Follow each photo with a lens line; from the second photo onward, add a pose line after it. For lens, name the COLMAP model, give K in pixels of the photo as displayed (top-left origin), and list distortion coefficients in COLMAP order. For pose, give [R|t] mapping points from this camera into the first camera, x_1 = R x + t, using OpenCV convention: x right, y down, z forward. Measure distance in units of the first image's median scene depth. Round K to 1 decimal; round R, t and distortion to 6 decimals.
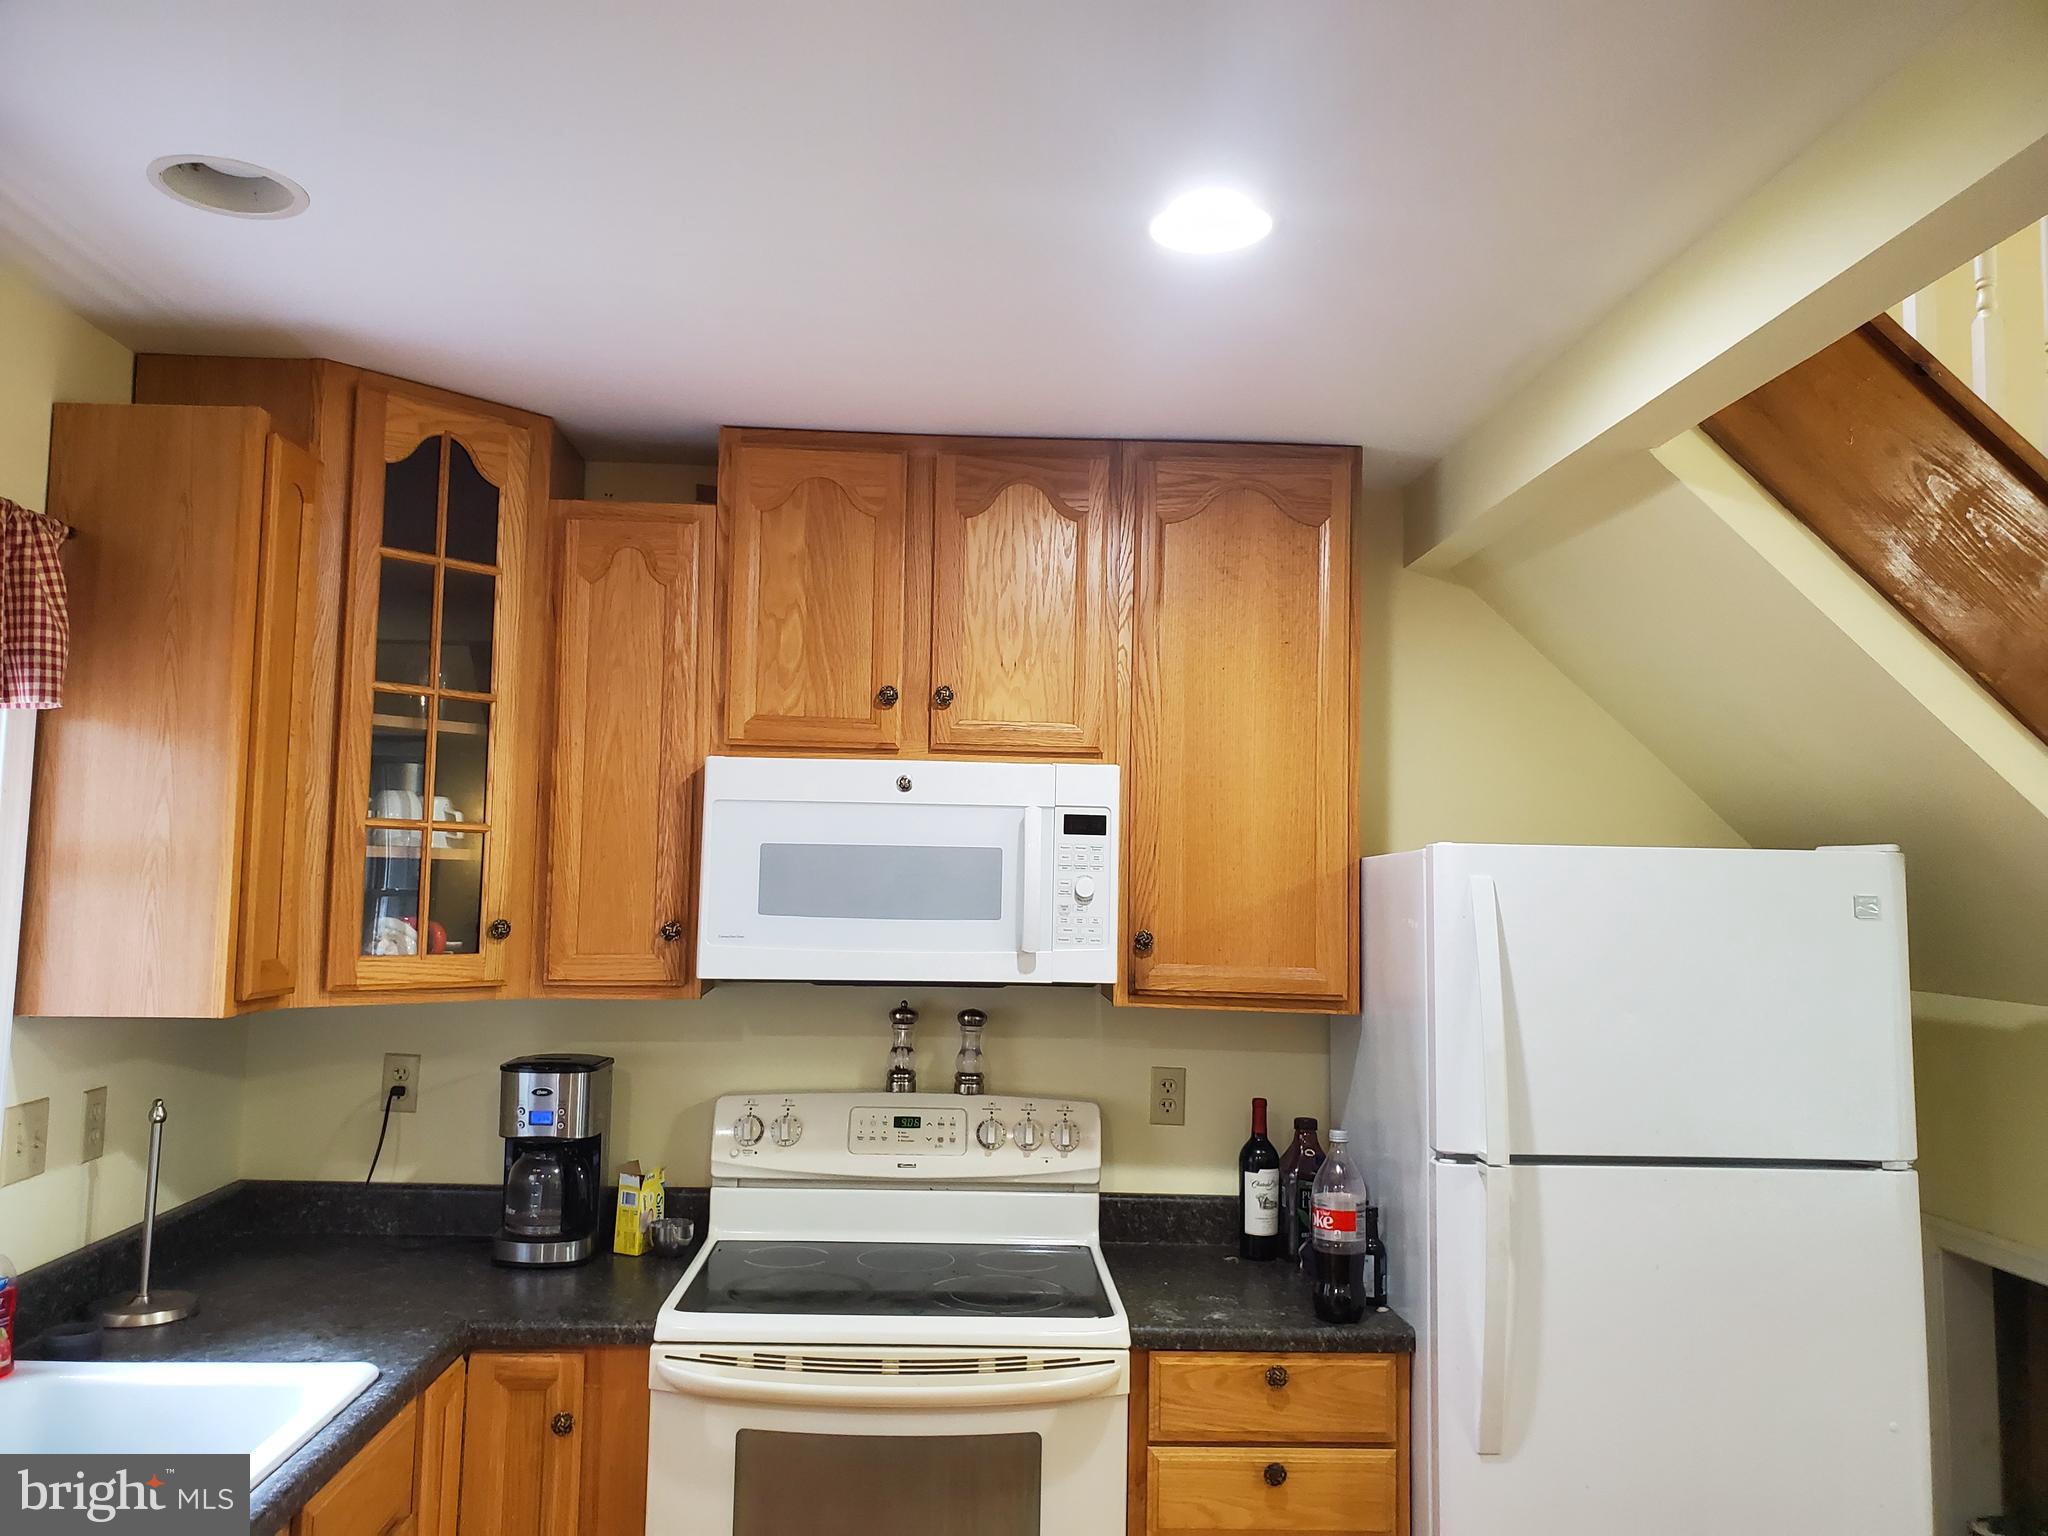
lens RADIAL K [[1657.8, 0, 1026.0], [0, 1657.8, 710.9], [0, 0, 1]] dist [0.070529, -0.139262]
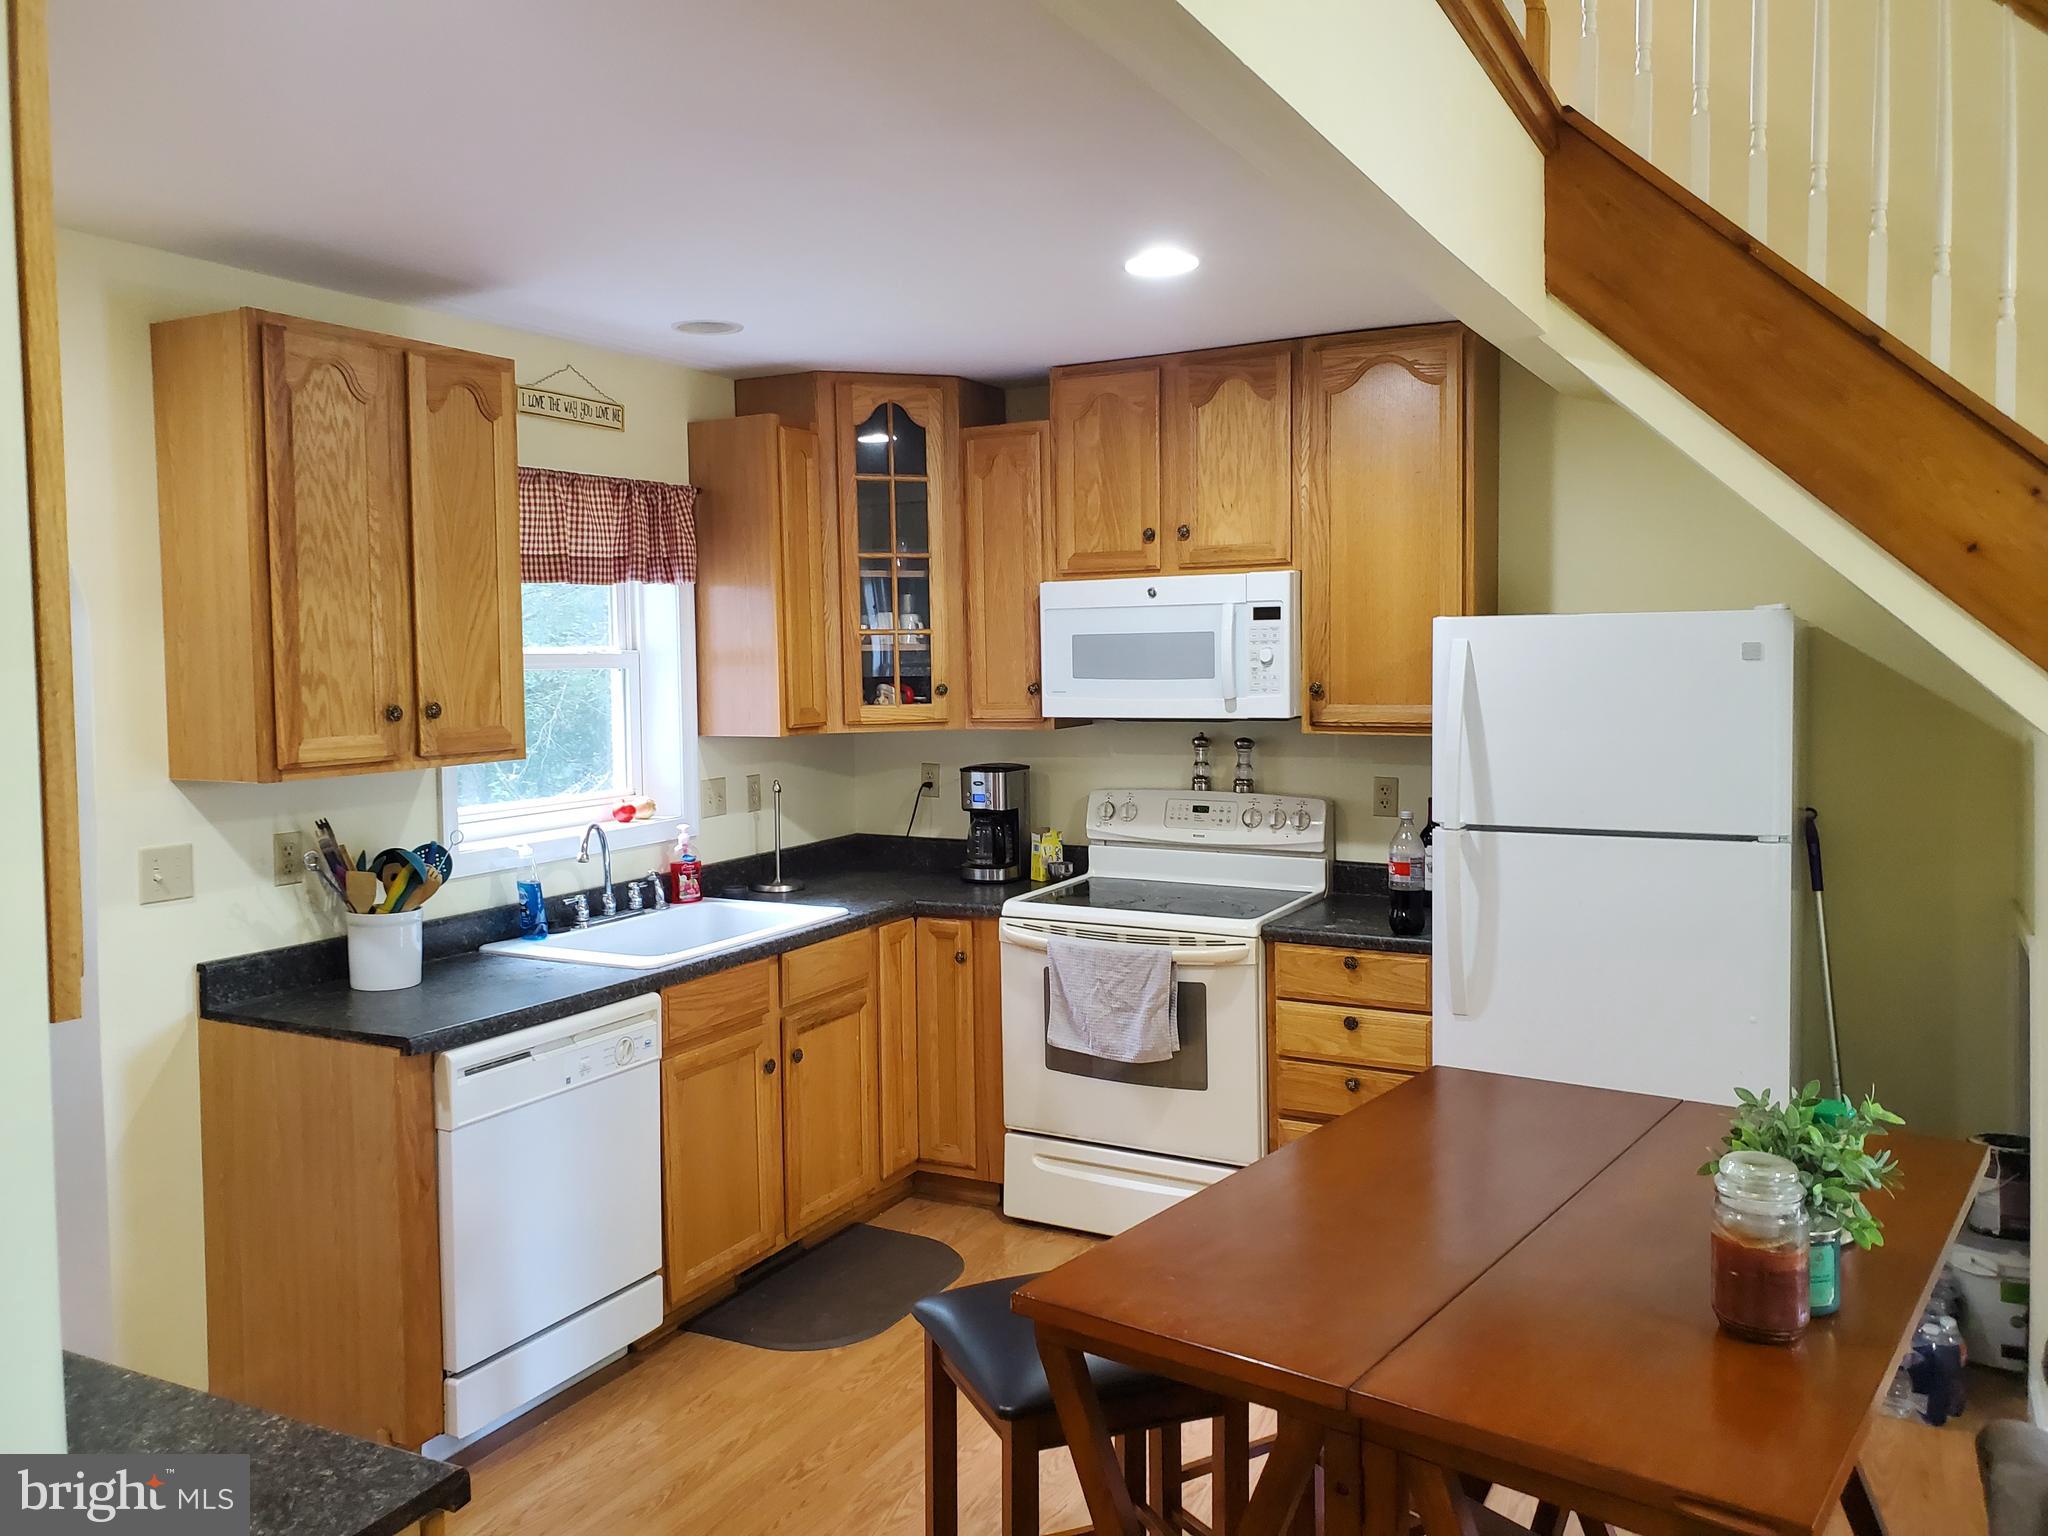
lens RADIAL K [[1575.5, 0, 962.6], [0, 1575.5, 760.7], [0, 0, 1]] dist [0.005203, 0.002128]
pose [[0.838496, 0.004198, -0.544892, 0.575548], [0.089015, 0.985482, 0.144572, -0.029636], [0.537588, -0.169726, 0.825949, -0.338331]]
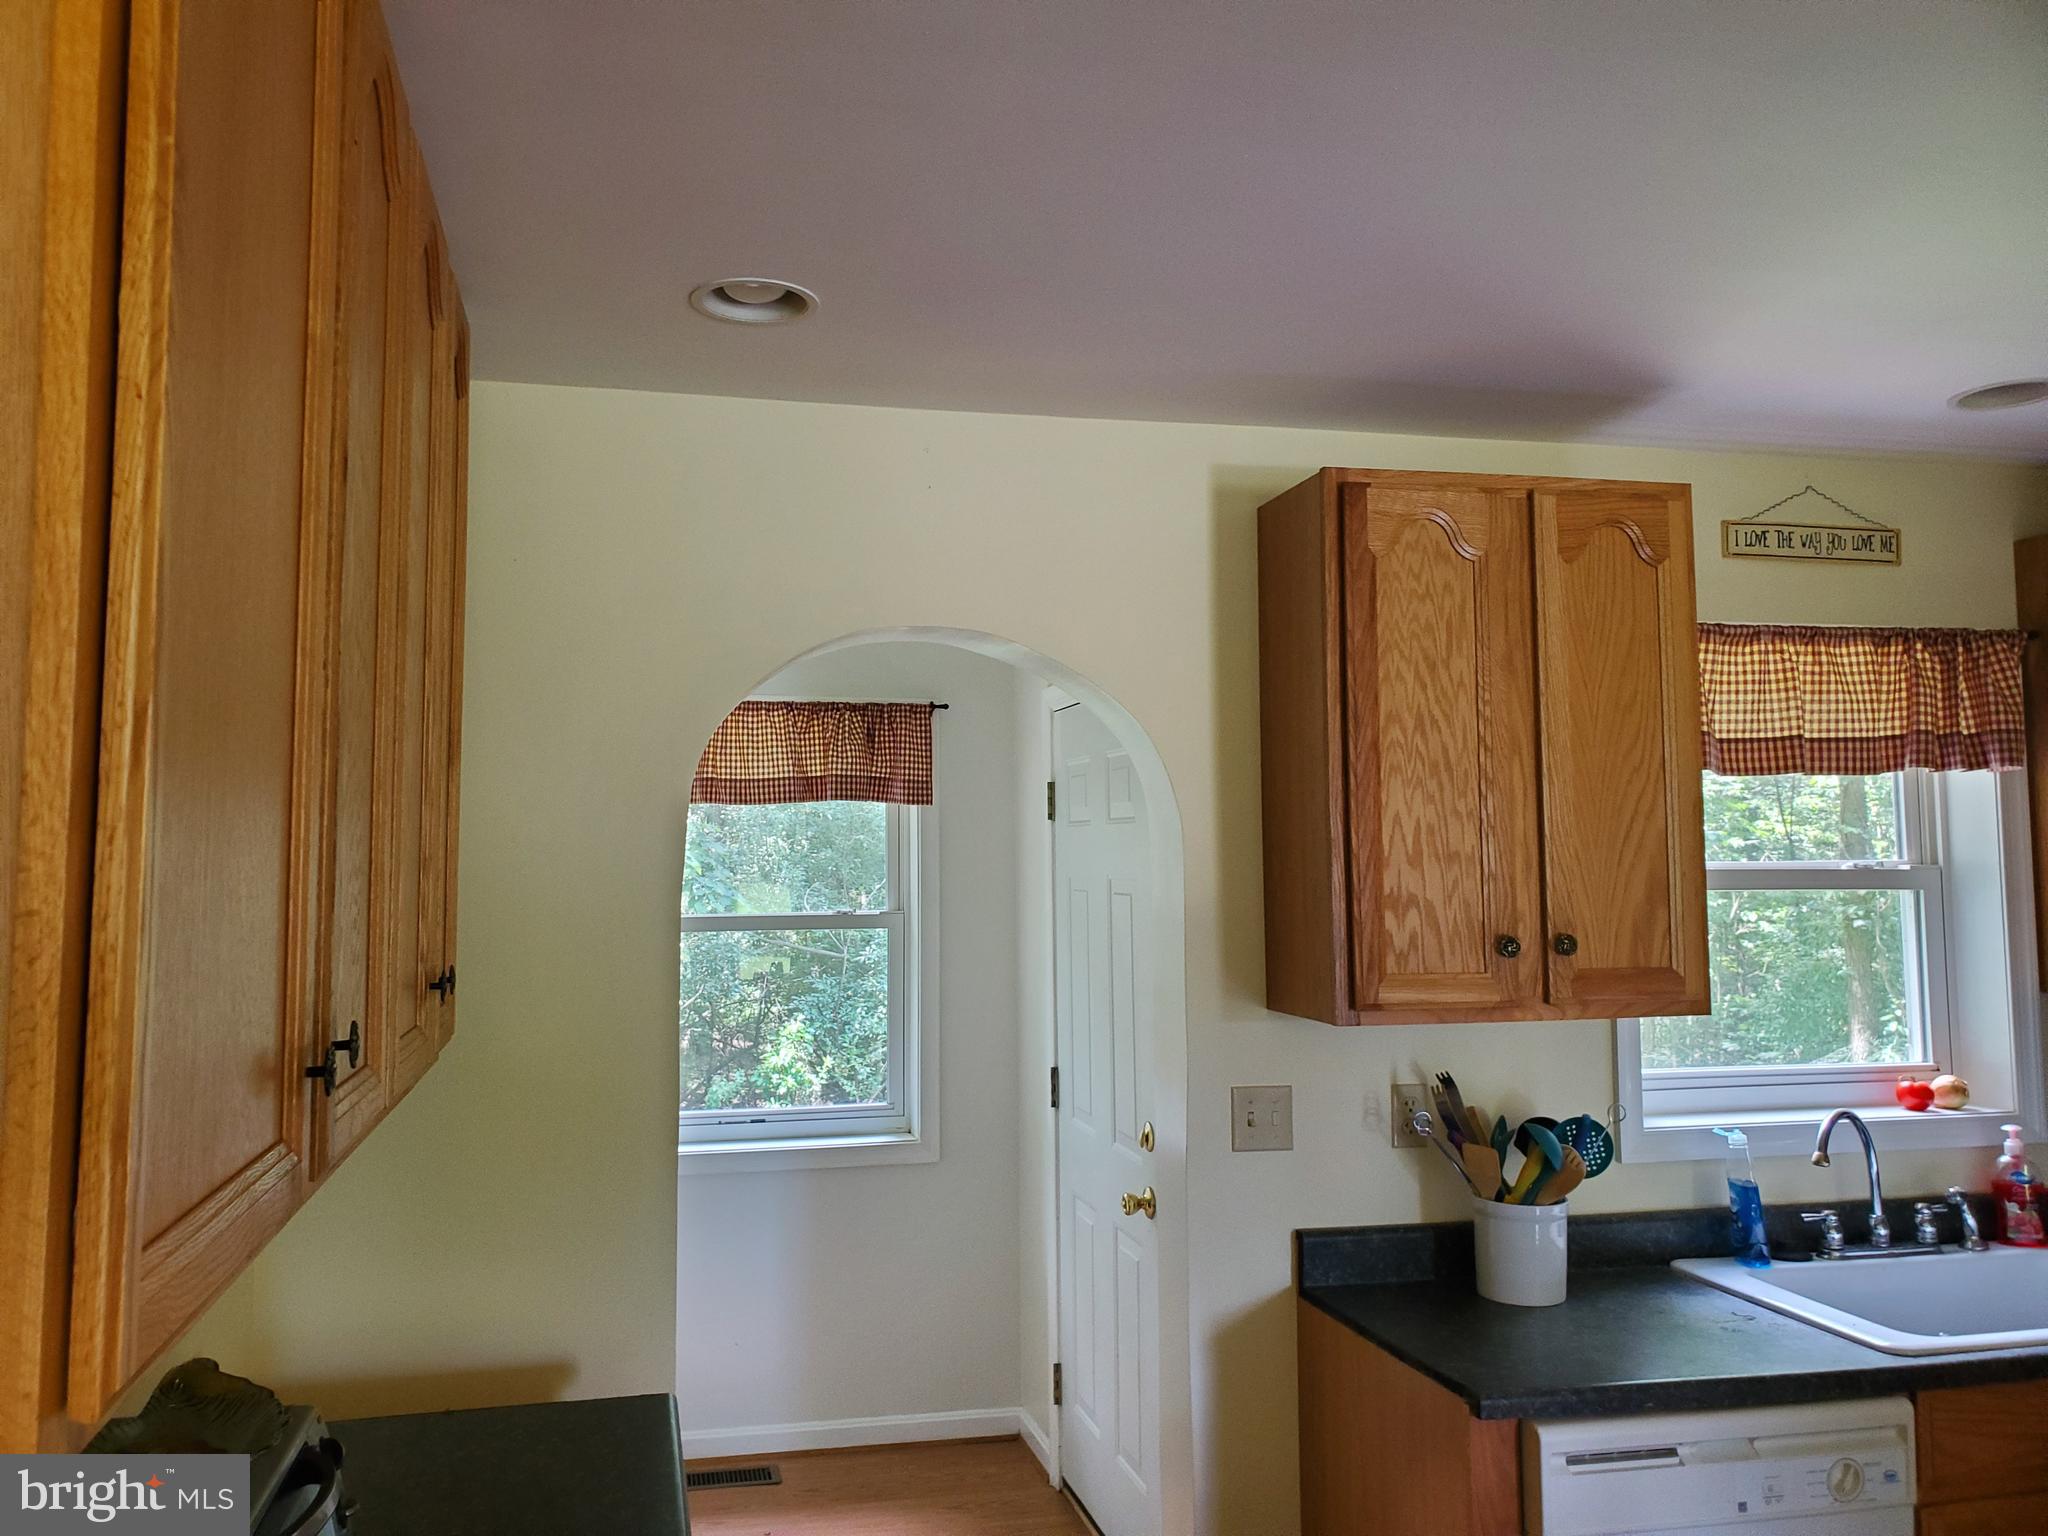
lens RADIAL K [[1575.5, 0, 962.6], [0, 1575.5, 760.7], [0, 0, 1]] dist [0.005203, 0.002128]
pose [[0.156727, -0.093385, -0.983217, 0.444615], [0.112482, 0.990730, -0.076168, -0.005687], [0.981216, -0.098656, 0.165778, -0.048842]]
